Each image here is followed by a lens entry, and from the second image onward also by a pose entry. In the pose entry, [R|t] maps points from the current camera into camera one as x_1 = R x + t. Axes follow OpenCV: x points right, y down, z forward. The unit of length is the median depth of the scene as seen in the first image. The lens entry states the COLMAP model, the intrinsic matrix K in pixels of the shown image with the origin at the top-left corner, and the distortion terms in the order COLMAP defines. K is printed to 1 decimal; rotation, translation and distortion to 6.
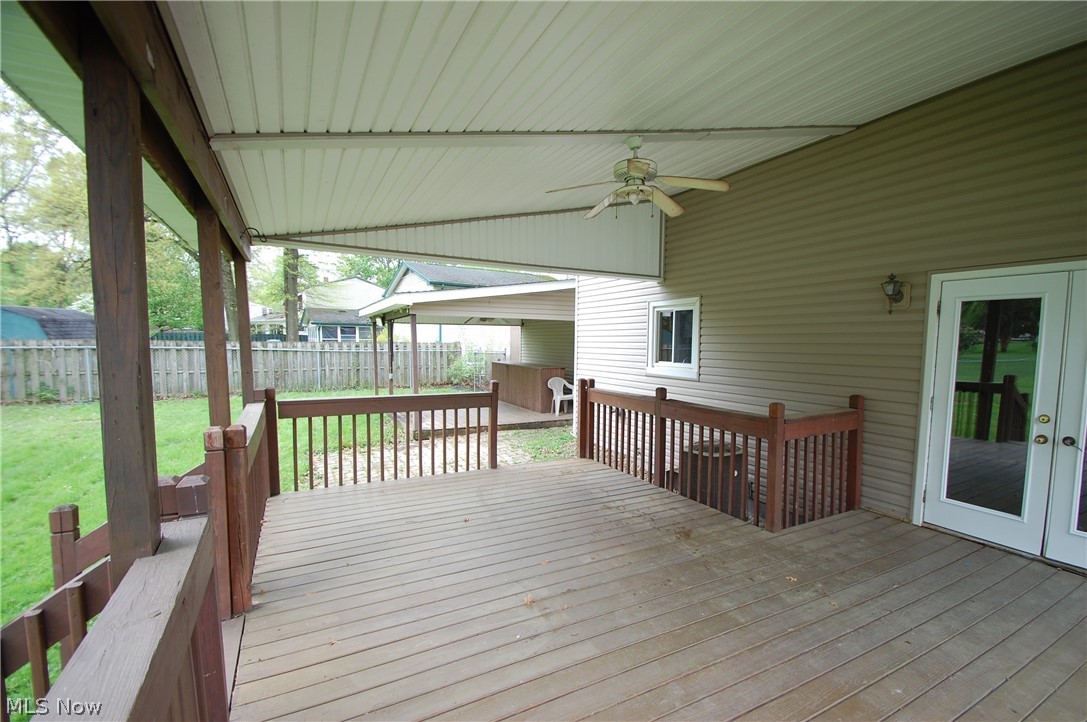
lens RADIAL K [[474.2, 0, 550.3], [0, 474.2, 379.9], [0, 0, 1]] dist [-0.003616, -0.007245]
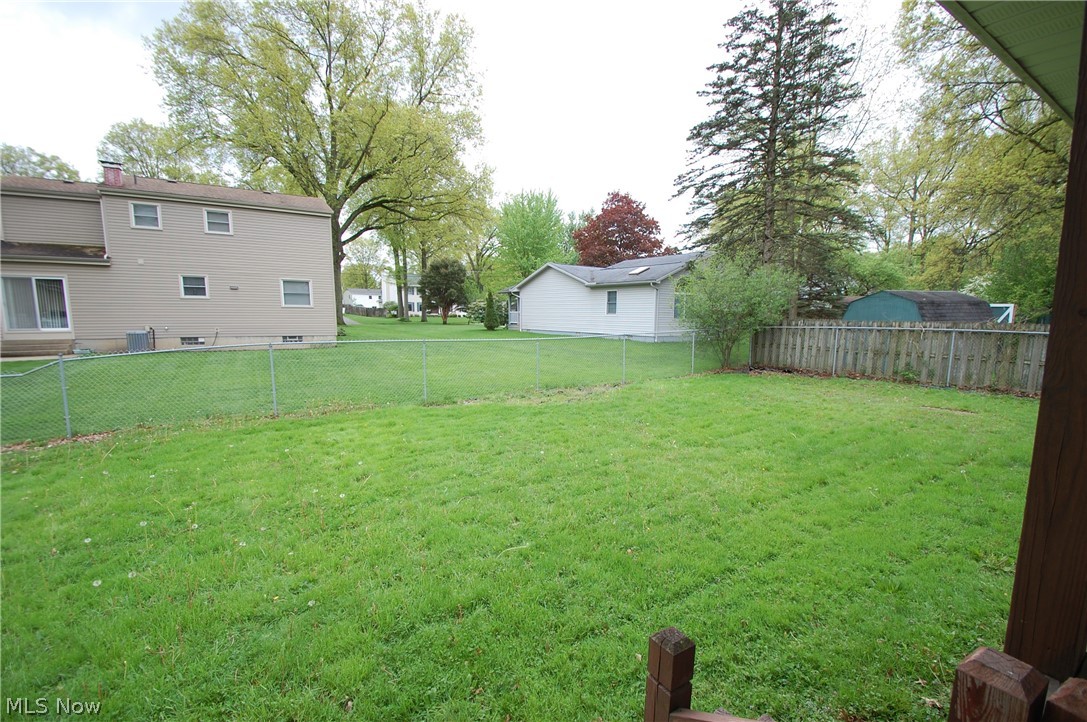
lens RADIAL K [[474.2, 0, 545.4], [0, 474.2, 371.0], [0, 0, 1]] dist [-0.003616, -0.007245]
pose [[0.057590, 0.110295, -0.992229, -0.084181], [-0.092117, 0.990226, 0.104726, -0.011192], [0.994081, 0.085370, 0.067187, 0.123393]]
